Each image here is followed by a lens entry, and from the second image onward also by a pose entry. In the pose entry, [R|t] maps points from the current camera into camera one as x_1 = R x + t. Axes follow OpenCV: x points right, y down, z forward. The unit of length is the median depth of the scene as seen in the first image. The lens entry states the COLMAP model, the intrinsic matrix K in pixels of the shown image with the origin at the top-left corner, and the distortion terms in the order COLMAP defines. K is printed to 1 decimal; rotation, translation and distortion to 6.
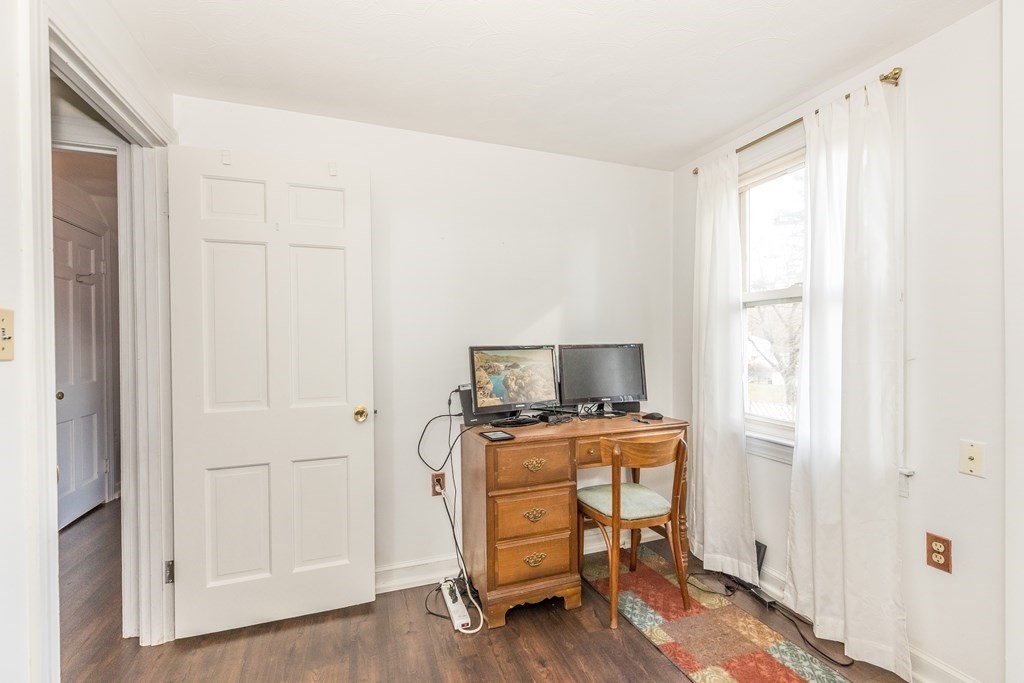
lens RADIAL K [[461.1, 0, 514.9], [0, 461.1, 343.5], [0, 0, 1]] dist [0.006910, 0.000267]
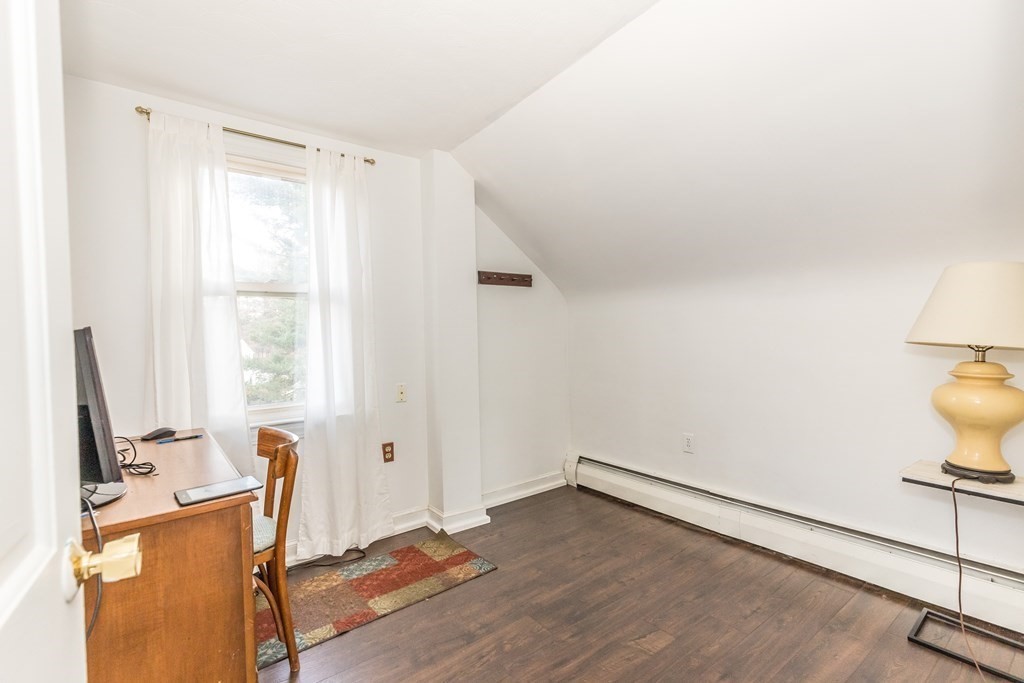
lens RADIAL K [[461.1, 0, 514.9], [0, 461.1, 343.5], [0, 0, 1]] dist [0.006910, 0.000267]
pose [[-0.303076, -0.000570, 0.952966, -0.765207], [0.033256, 0.999384, 0.011175, 0.037948], [-0.952386, 0.035079, -0.302870, 0.940301]]
